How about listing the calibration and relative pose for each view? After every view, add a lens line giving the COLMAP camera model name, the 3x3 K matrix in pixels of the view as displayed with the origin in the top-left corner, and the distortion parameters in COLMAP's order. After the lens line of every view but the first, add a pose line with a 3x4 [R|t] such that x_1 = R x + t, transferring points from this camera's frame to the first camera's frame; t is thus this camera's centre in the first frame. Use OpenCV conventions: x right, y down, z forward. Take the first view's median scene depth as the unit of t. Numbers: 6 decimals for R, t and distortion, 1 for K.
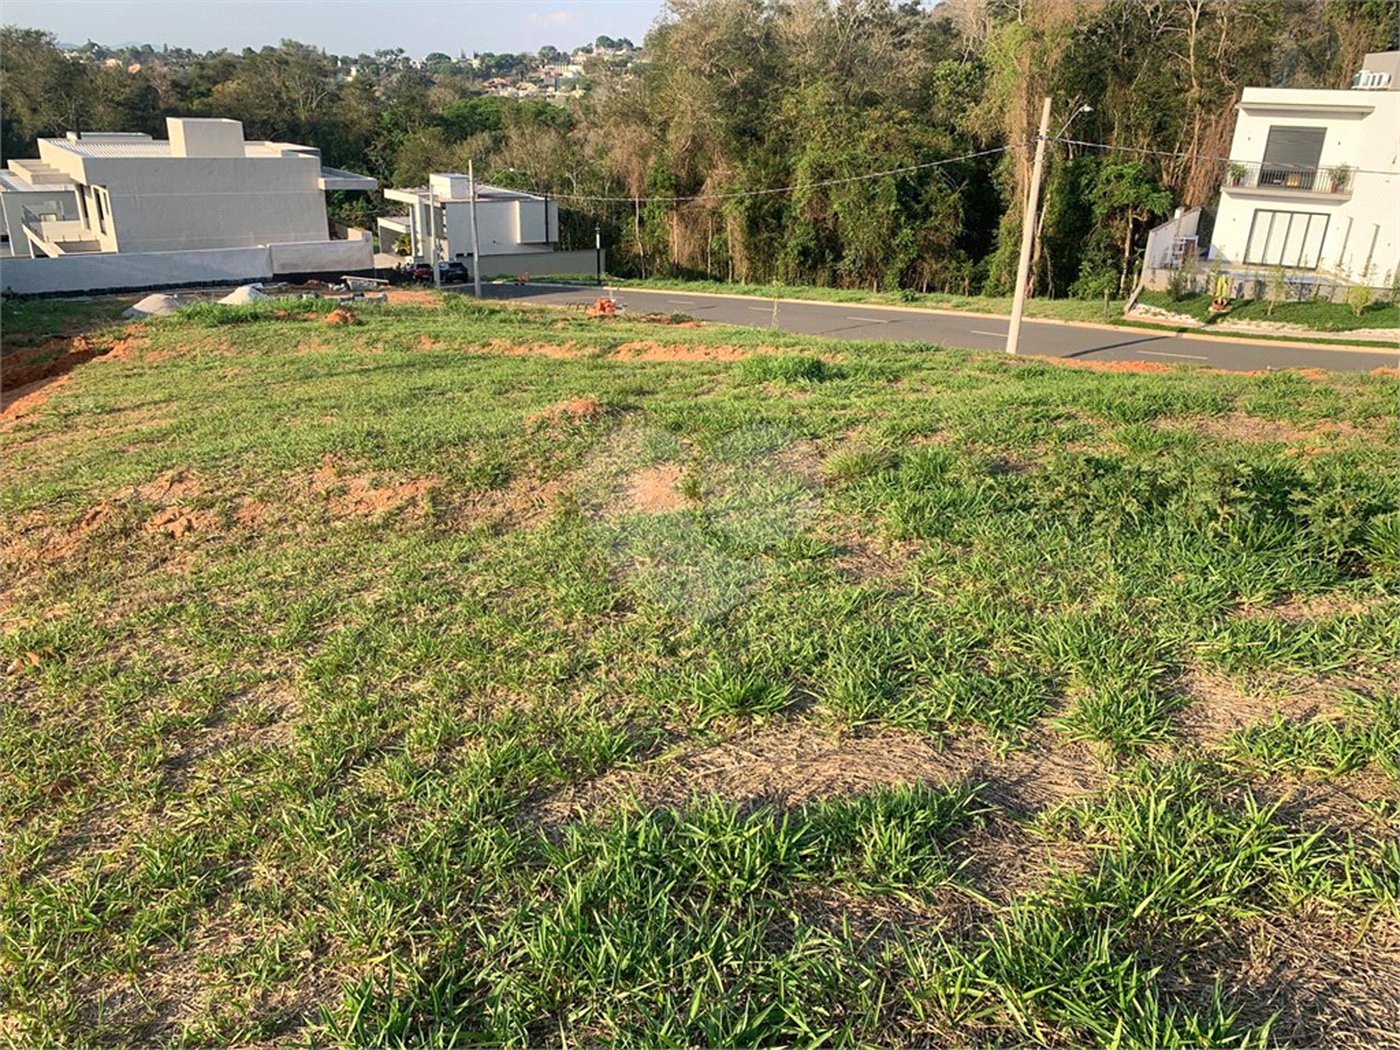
lens RADIAL K [[1070.7, 0, 727.7], [0, 1070.7, 500.2], [0, 0, 1]] dist [0.058867, -0.076275]
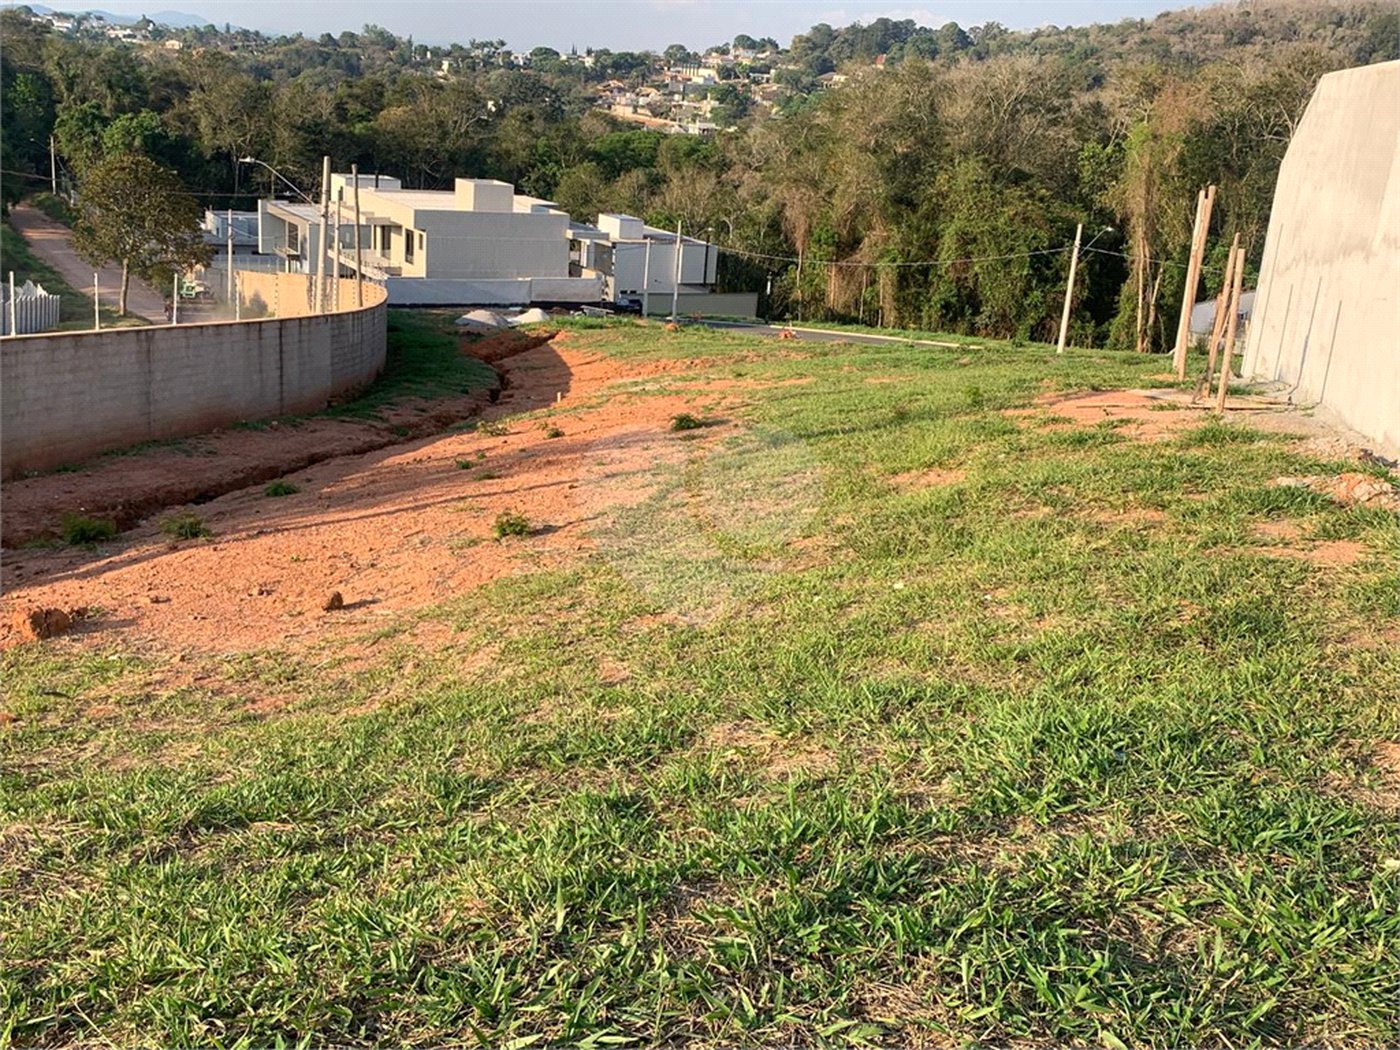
lens RADIAL K [[1420.1, 0, 688.1], [0, 1420.1, 520.0], [0, 0, 1]] dist [0.028234, 0.000000]
pose [[0.990156, 0.075306, -0.117980, -0.004915], [-0.083340, 0.994419, -0.064699, 0.113646], [0.112450, 0.073894, 0.990906, -0.501409]]
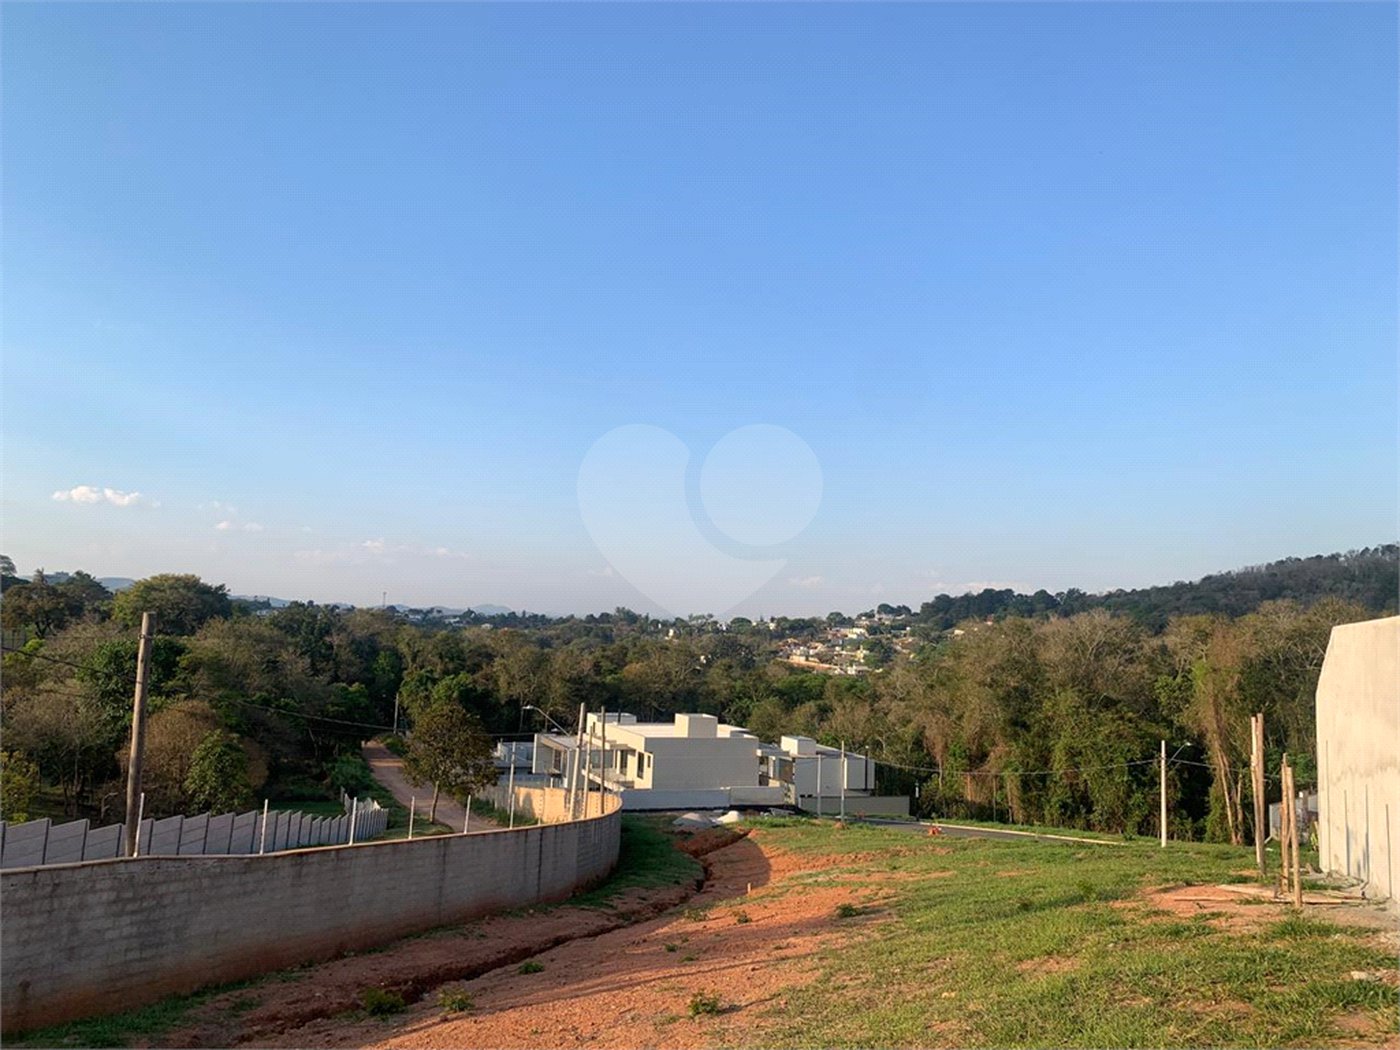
lens RADIAL K [[1070.7, 0, 689.1], [0, 1070.7, 517.3], [0, 0, 1]] dist [0.058867, -0.076275]
pose [[0.961125, -0.028518, -0.274638, -0.001546], [-0.100768, 0.889821, -0.445044, 0.112164], [0.257071, 0.455418, 0.852355, -0.506302]]
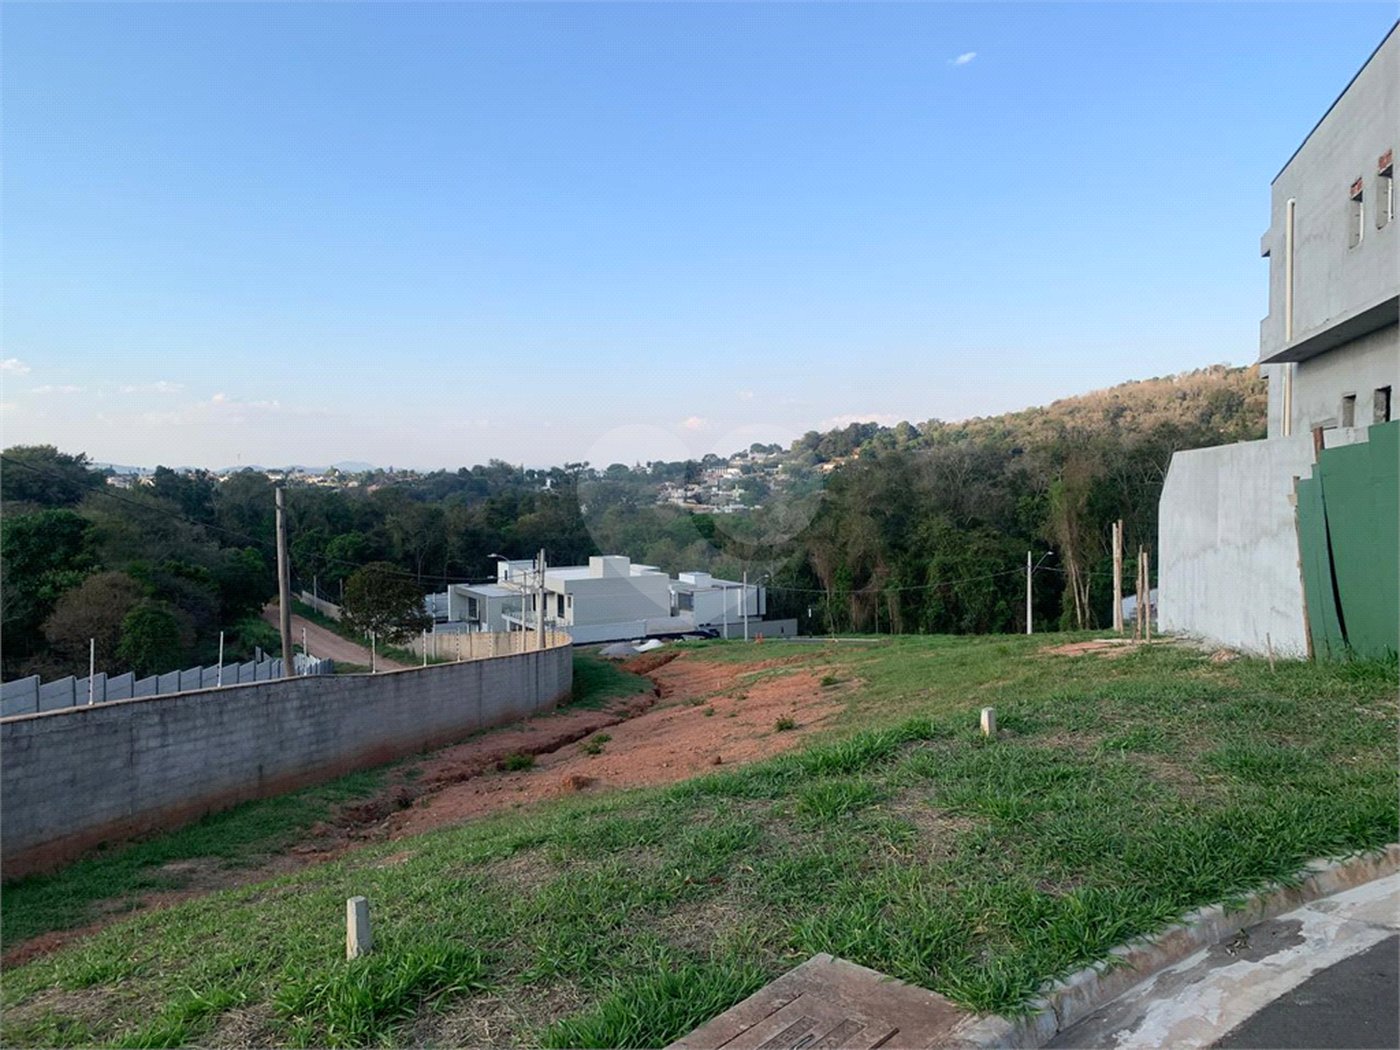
lens RADIAL K [[1070.7, 0, 689.0], [0, 1070.7, 520.2], [0, 0, 1]] dist [0.058867, -0.076275]
pose [[0.985813, -0.042510, -0.162374, -0.027484], [-0.011234, 0.948517, -0.316527, 0.140943], [0.167470, 0.313860, 0.934583, -0.589695]]
